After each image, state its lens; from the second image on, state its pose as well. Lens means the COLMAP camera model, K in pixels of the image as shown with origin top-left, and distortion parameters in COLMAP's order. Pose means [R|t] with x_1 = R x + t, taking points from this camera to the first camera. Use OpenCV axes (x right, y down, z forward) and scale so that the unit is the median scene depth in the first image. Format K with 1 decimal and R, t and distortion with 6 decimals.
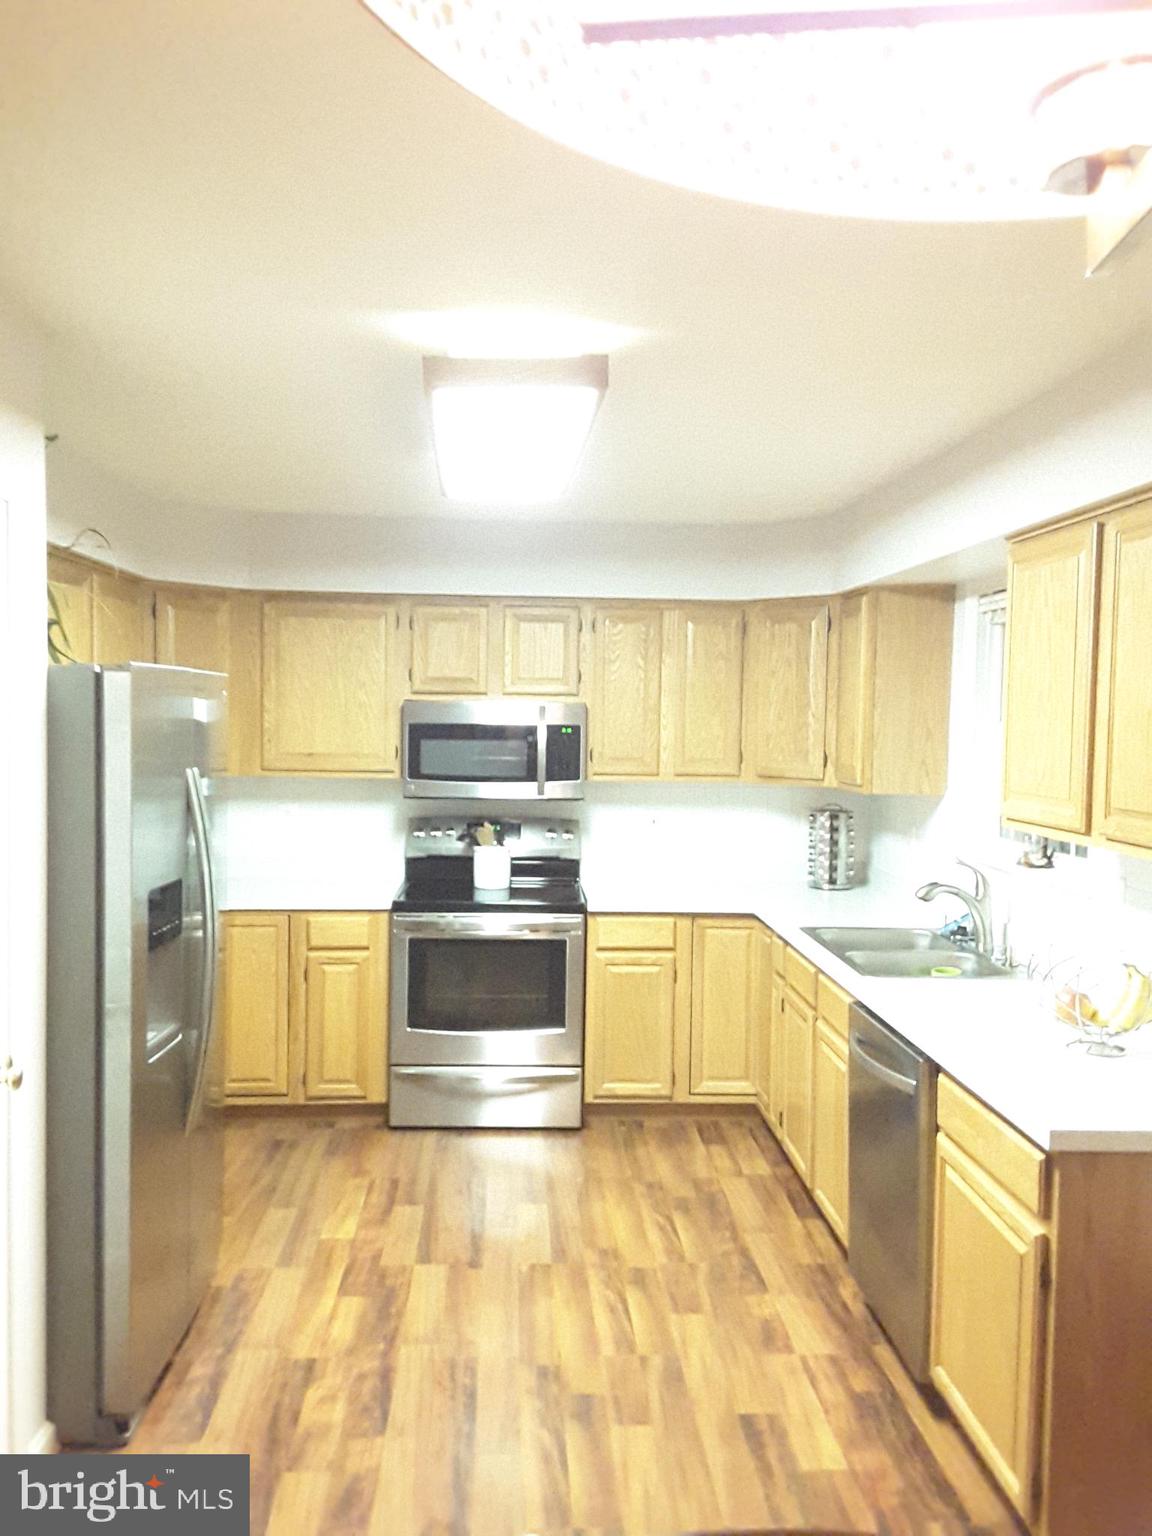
lens RADIAL K [[1248.0, 0, 576.0], [0, 1248.0, 768.0], [0, 0, 1]] dist [0.125201, -0.214119]
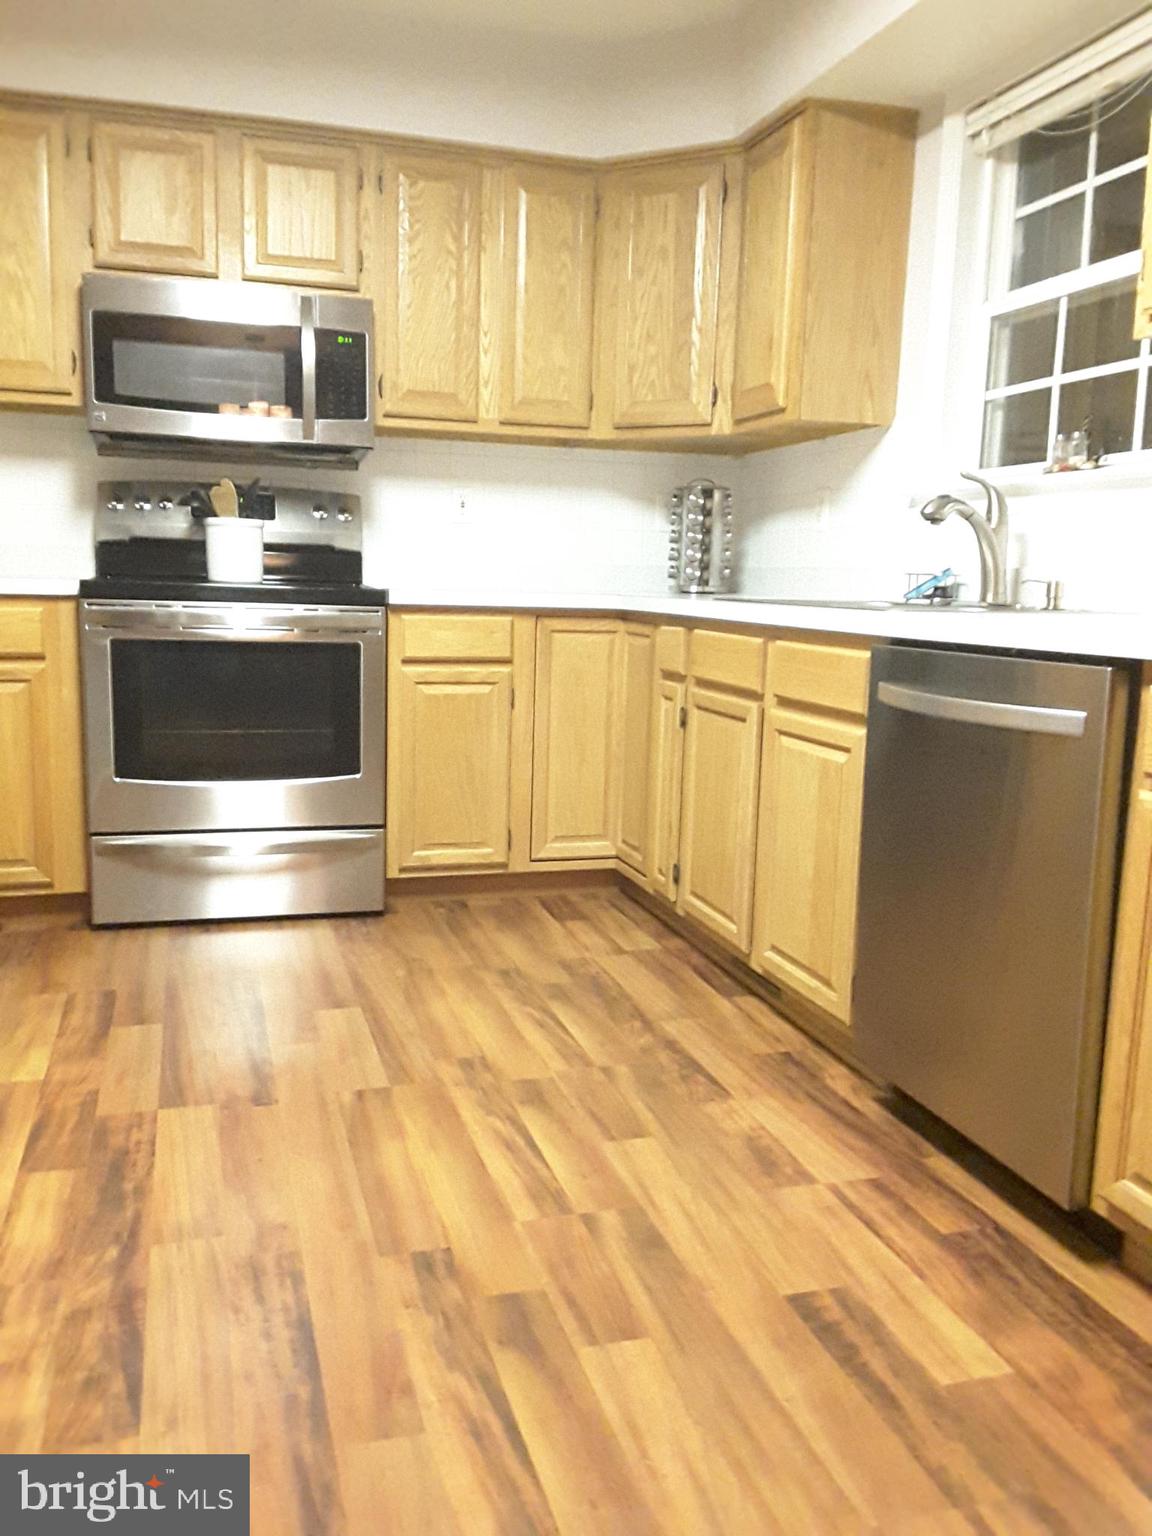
lens RADIAL K [[1248.0, 0, 576.0], [0, 1248.0, 768.0], [0, 0, 1]] dist [0.125201, -0.214119]
pose [[0.971180, -0.027644, 0.236740, -0.057314], [0.001149, 0.993783, 0.111331, 0.130366], [-0.238345, -0.107850, 0.965173, 0.310218]]
